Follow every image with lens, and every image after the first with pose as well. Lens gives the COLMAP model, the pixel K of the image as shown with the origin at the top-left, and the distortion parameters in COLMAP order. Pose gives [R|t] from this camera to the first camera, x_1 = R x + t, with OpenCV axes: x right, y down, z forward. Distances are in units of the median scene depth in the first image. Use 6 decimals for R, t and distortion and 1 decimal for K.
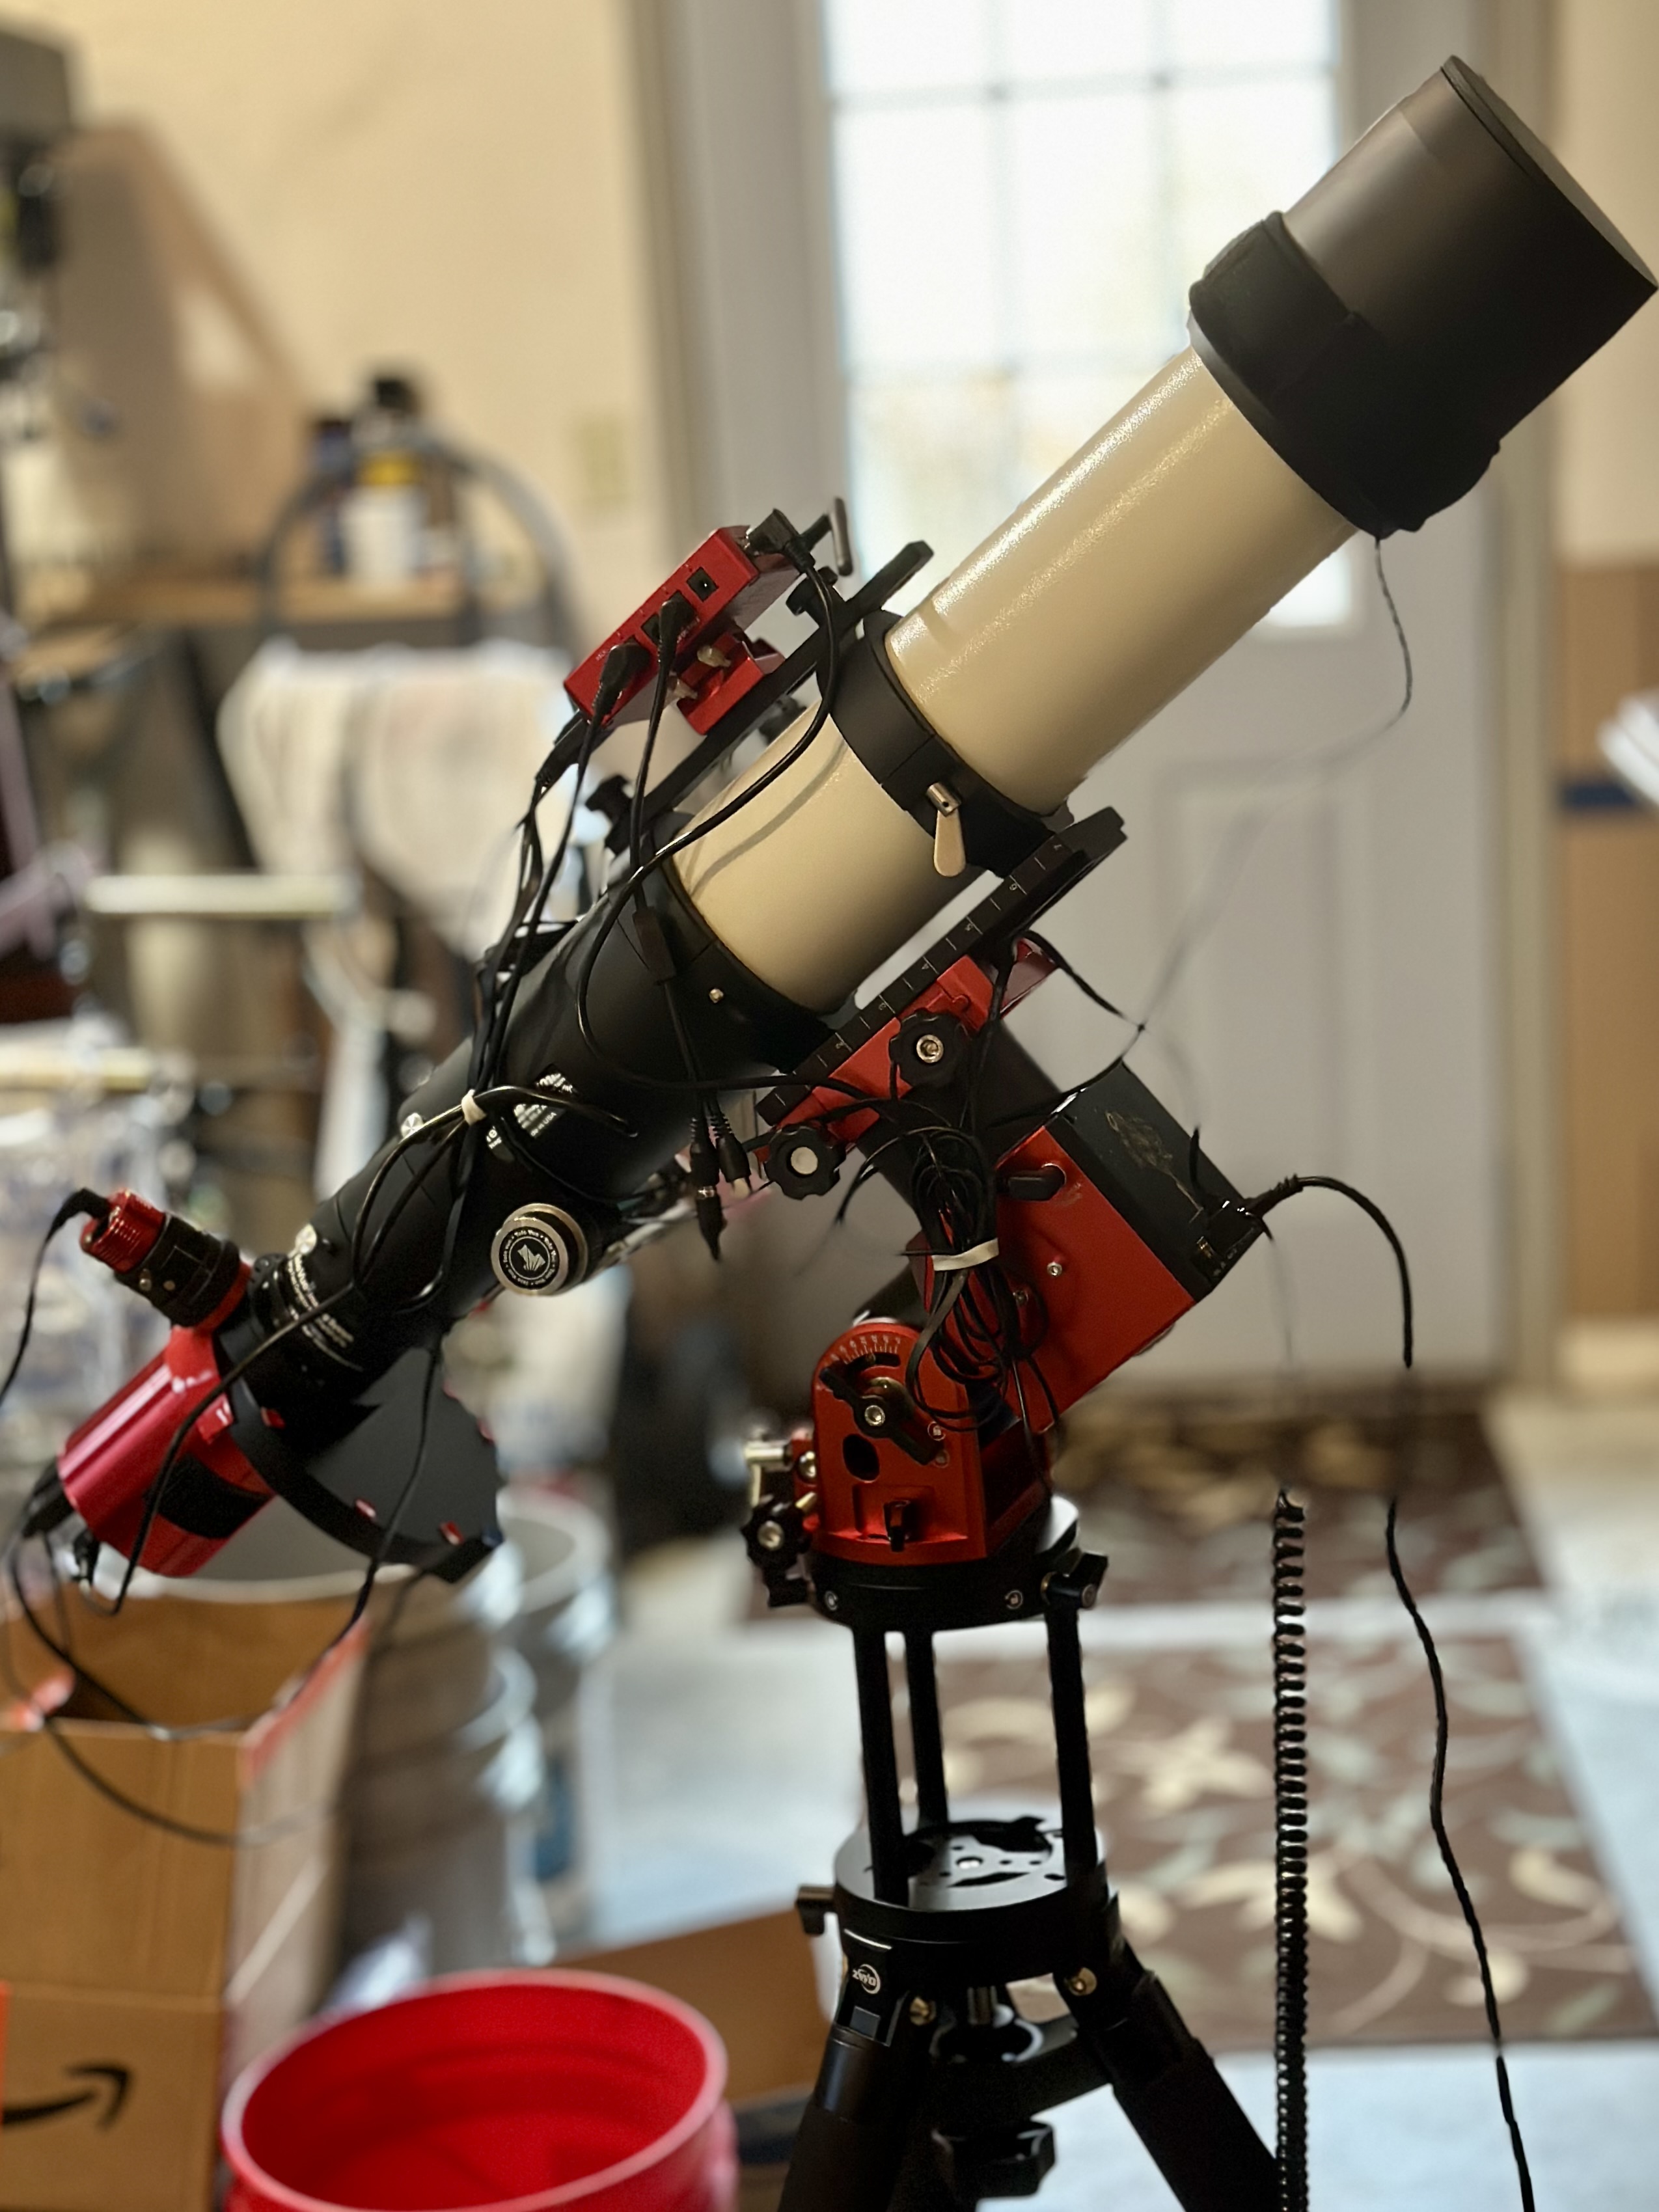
lens RADIAL K [[3117.1, 0, 829.5], [0, 3117.1, 1106.0], [0, 0, 1]] dist [-0.012800, -0.000156]
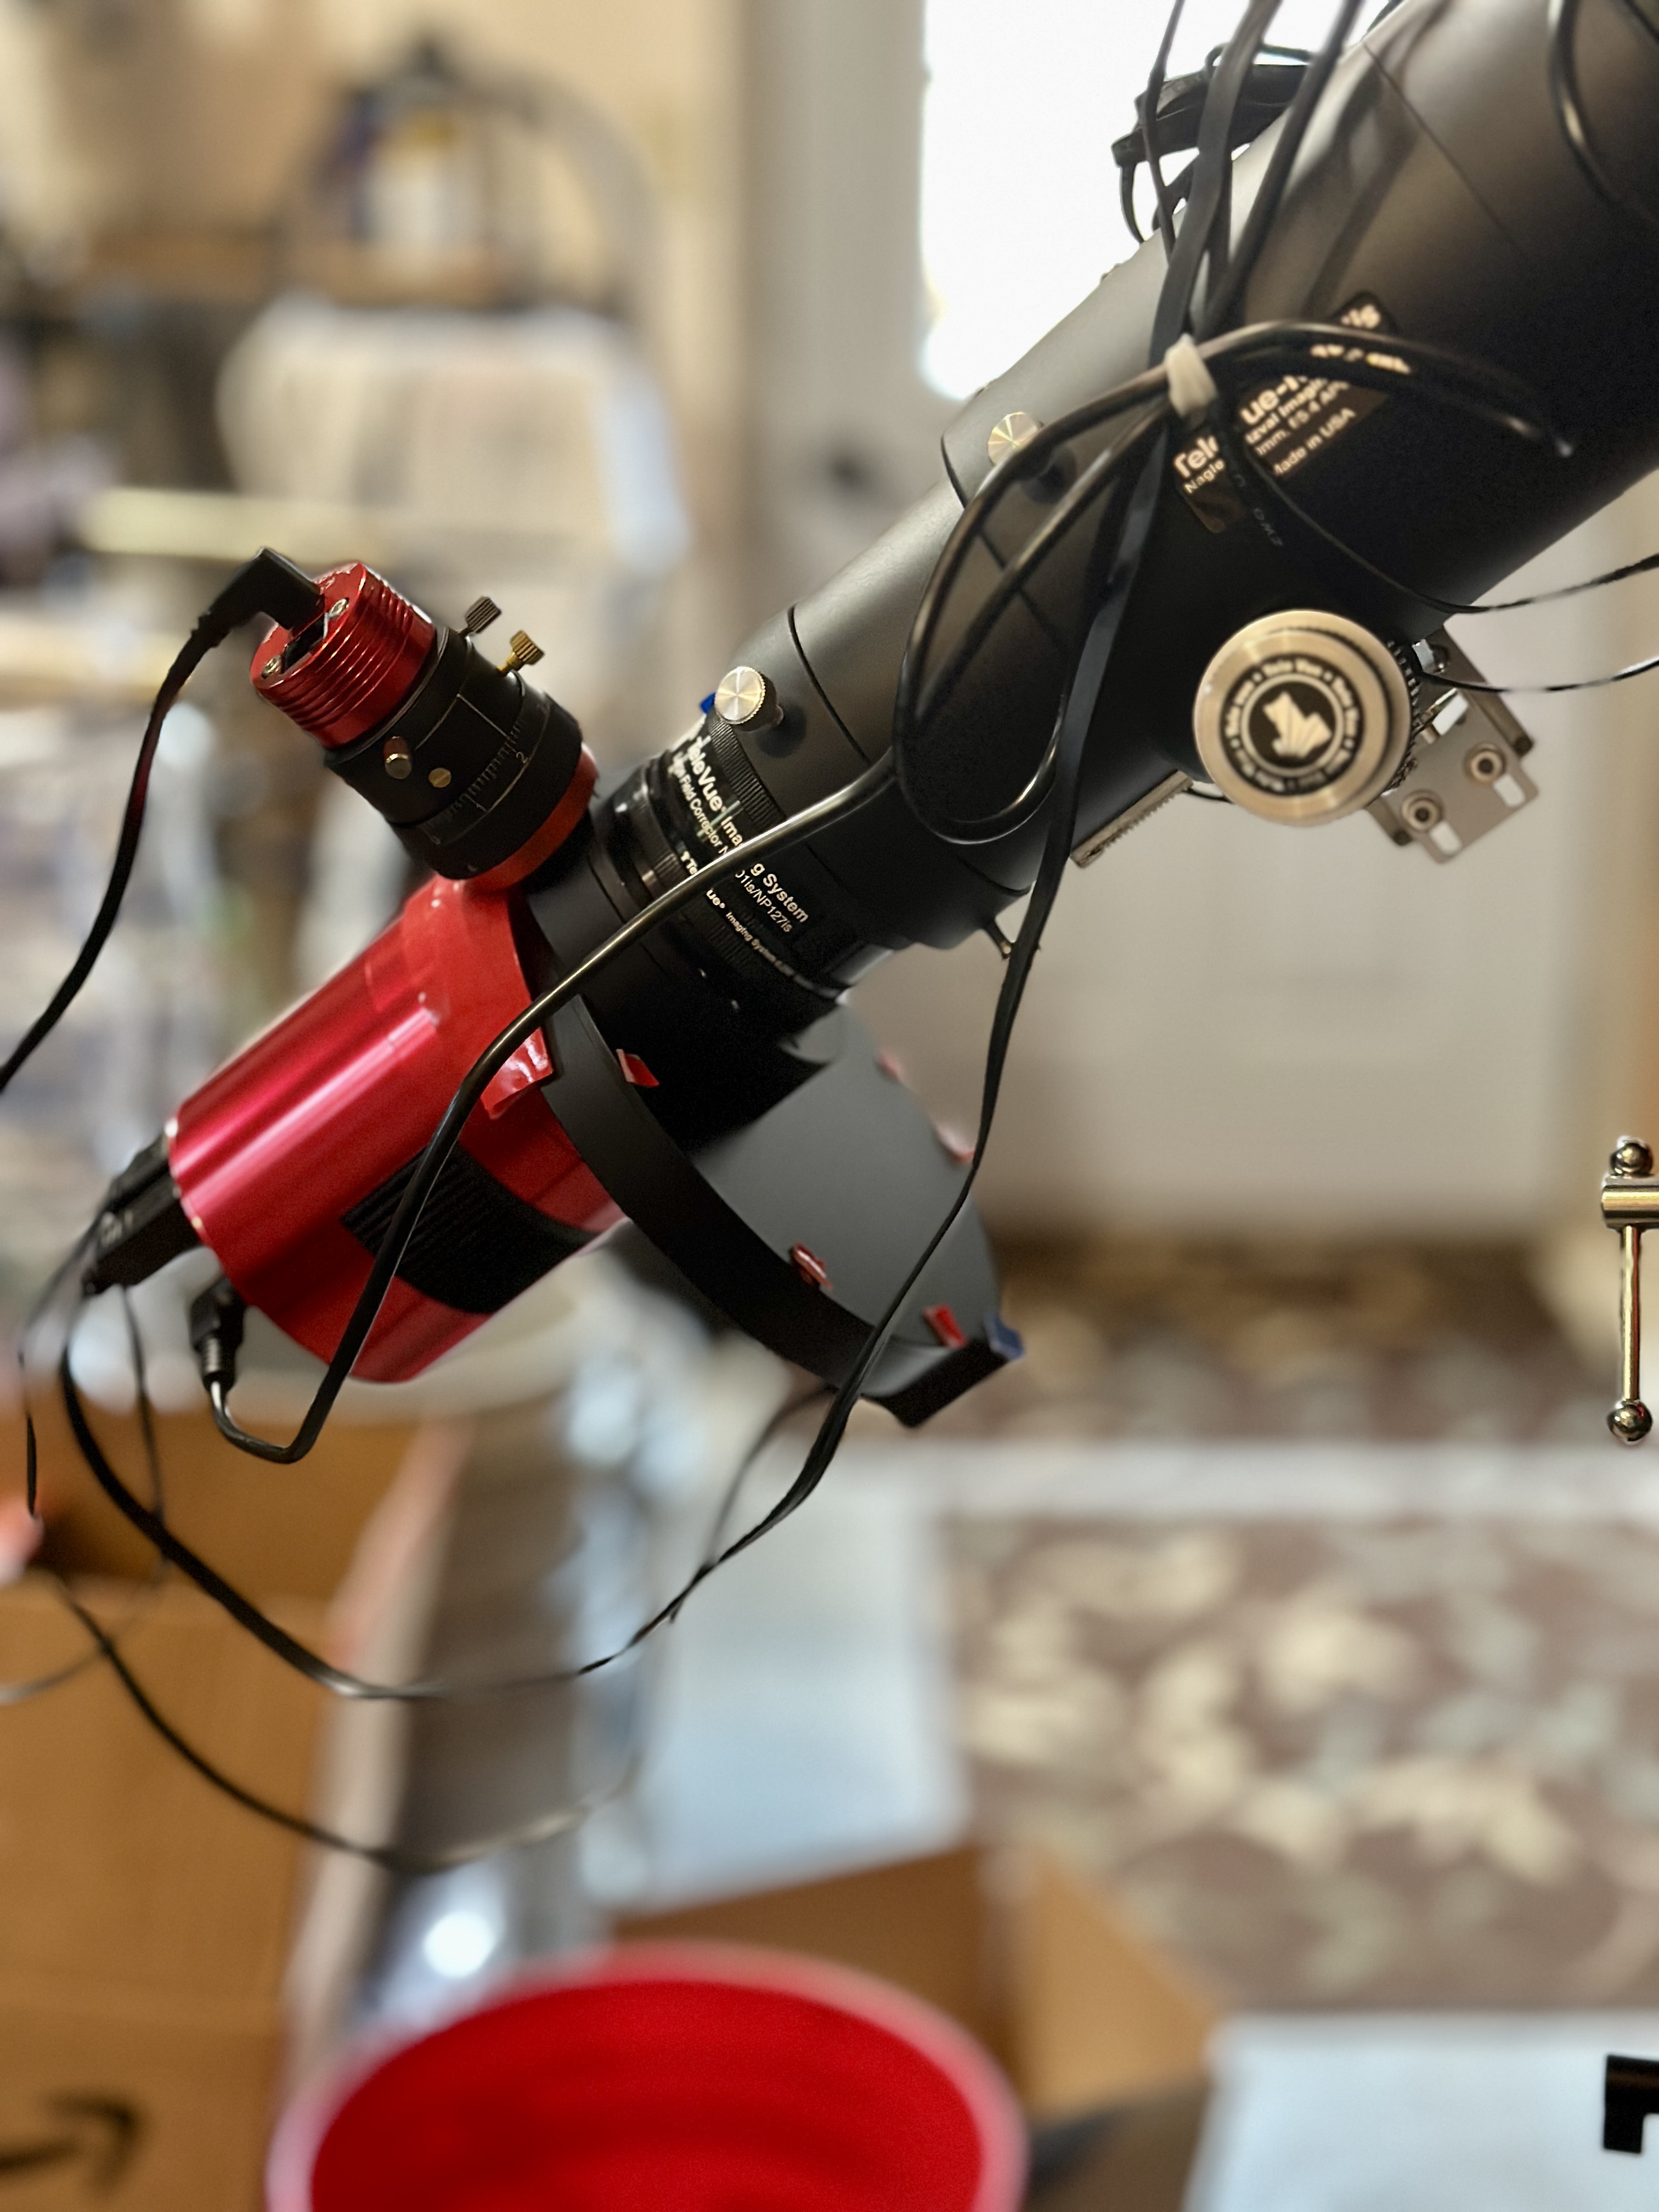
lens RADIAL K [[3074.8, 0, 831.9], [0, 3074.8, 1061.6], [0, 0, 1]] dist [0.358048, -1.499646]
pose [[0.998163, 0.056603, 0.021589, -0.157348], [-0.057459, 0.997491, 0.041363, 0.076551], [-0.019194, -0.042528, 0.998911, 0.514793]]
